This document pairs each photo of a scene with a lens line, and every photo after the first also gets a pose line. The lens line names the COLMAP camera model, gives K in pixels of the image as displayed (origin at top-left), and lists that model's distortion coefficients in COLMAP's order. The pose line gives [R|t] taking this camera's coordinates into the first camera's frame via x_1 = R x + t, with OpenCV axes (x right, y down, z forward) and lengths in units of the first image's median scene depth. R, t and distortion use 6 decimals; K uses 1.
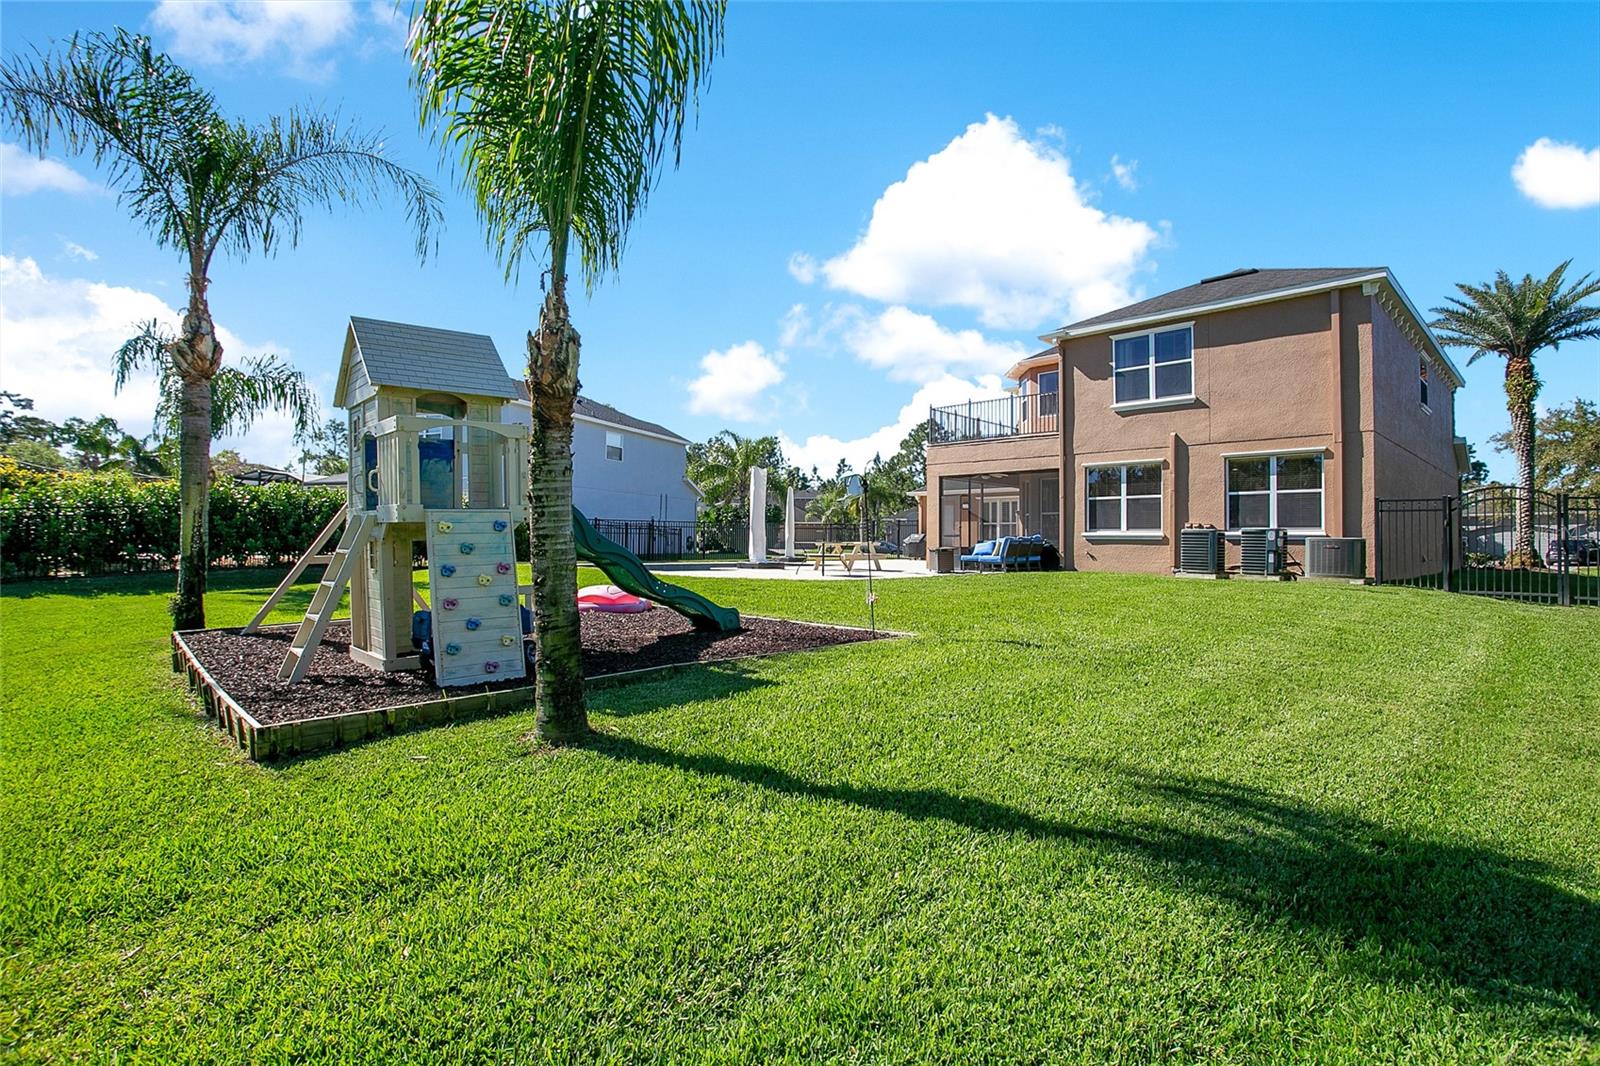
lens RADIAL K [[794.1, 0, 796.8], [0, 794.1, 535.9], [0, 0, 1]] dist [-0.019048, 0.000439]
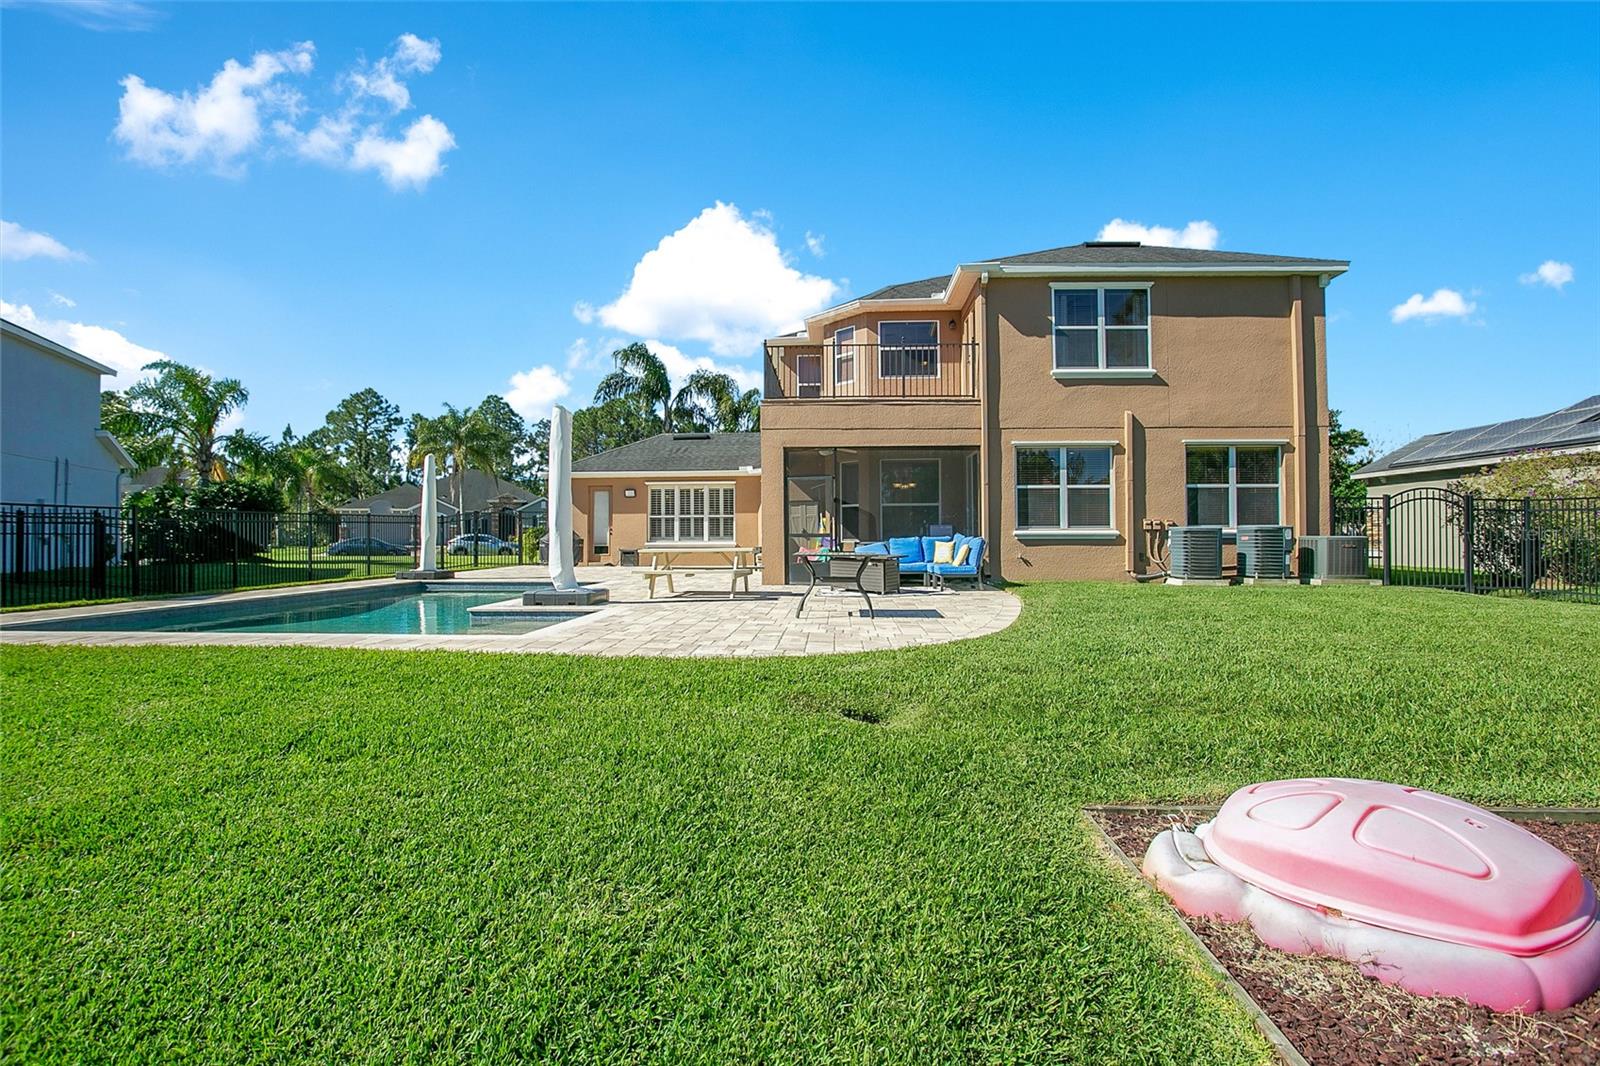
lens RADIAL K [[794.1, 0, 811.1], [0, 794.1, 532.0], [0, 0, 1]] dist [-0.019048, 0.000439]
pose [[0.715943, -0.001803, 0.698156, -0.341242], [0.003150, 0.999995, -0.000647, -0.003096], [-0.698151, 0.002662, 0.715945, 0.622580]]
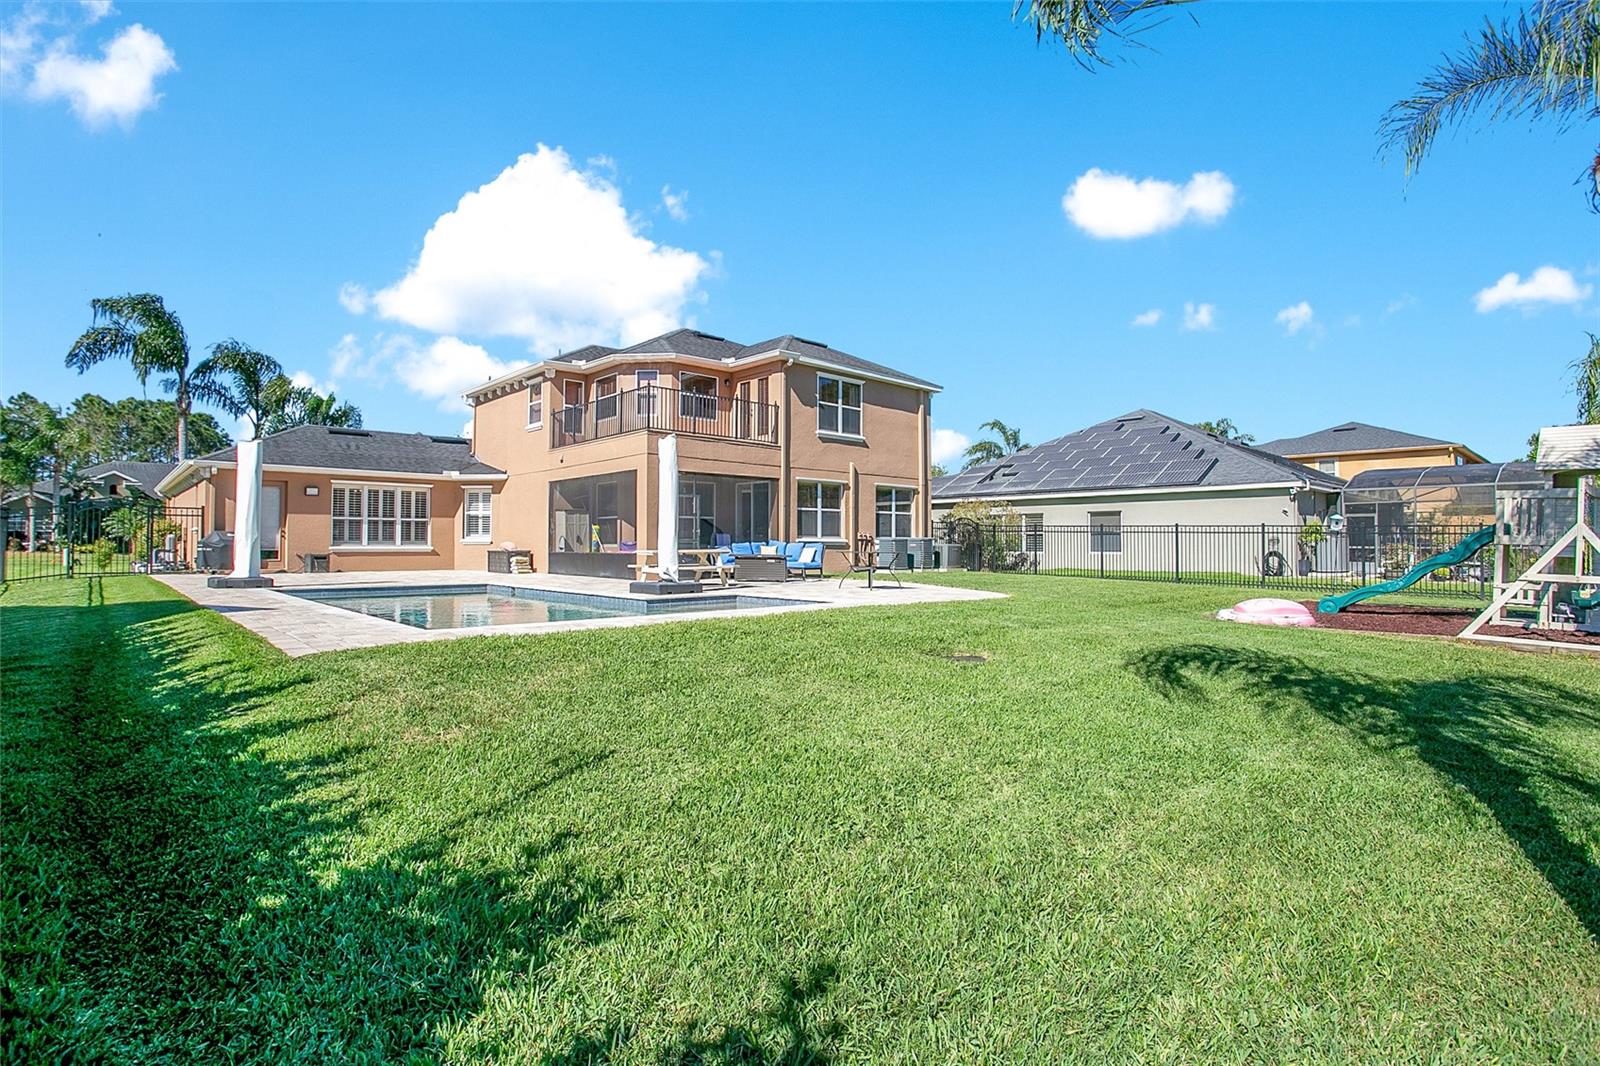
lens RADIAL K [[794.1, 0, 791.0], [0, 794.1, 538.6], [0, 0, 1]] dist [-0.019048, 0.000439]
pose [[0.026786, 0.004012, 0.999633, -0.805992], [-0.007806, 0.999962, -0.003804, -0.000264], [-0.999611, -0.007701, 0.026816, 1.042314]]
